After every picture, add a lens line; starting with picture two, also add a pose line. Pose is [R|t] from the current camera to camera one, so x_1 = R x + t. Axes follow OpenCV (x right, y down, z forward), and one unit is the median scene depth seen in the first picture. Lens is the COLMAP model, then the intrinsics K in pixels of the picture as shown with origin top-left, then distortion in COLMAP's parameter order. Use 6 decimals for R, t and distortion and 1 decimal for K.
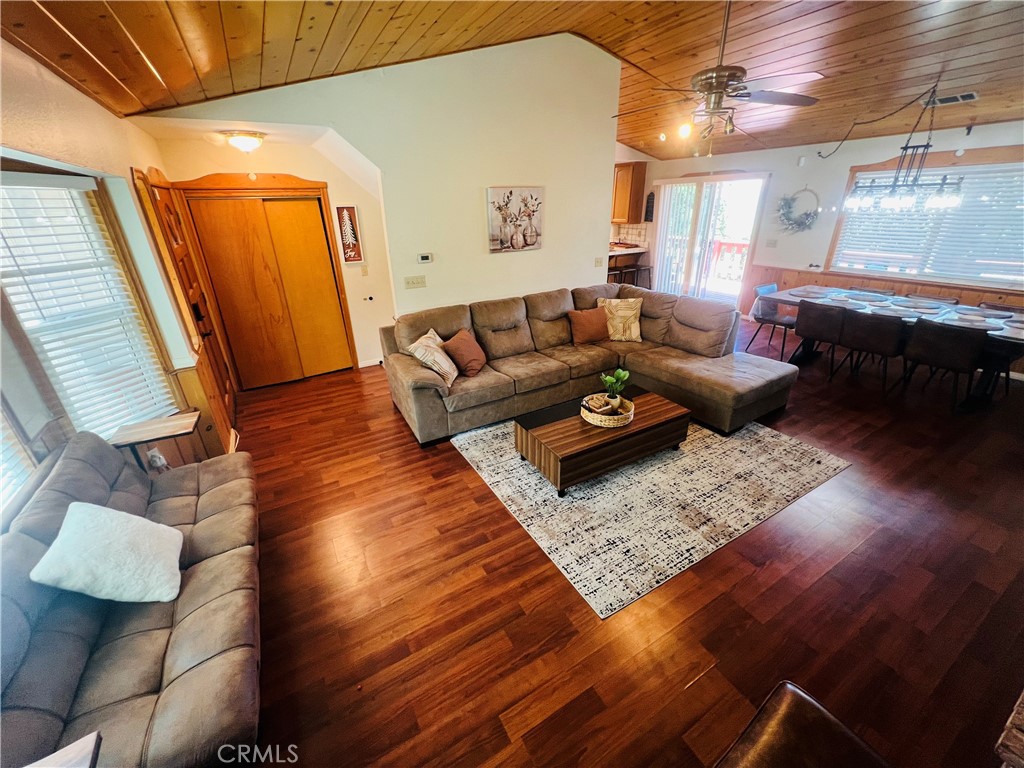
lens RADIAL K [[410.7, 0, 510.7], [0, 410.7, 381.5], [0, 0, 1]] dist [-0.001319, -0.000502]
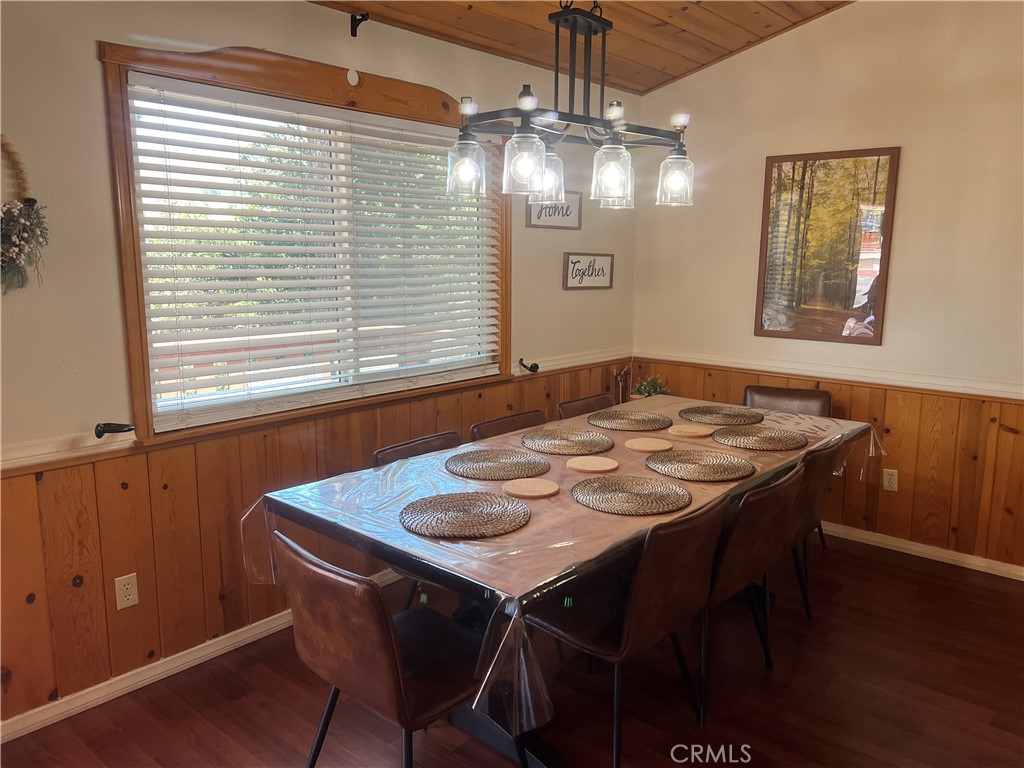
lens RADIAL K [[765.1, 0, 516.6], [0, 765.1, 386.7], [0, 0, 1]] dist [0.022087, -0.007755]
pose [[-0.325296, -0.144712, 0.934474, 0.402809], [0.378699, 0.885576, 0.268967, -0.535277], [-0.866470, 0.441378, -0.233271, 1.425738]]
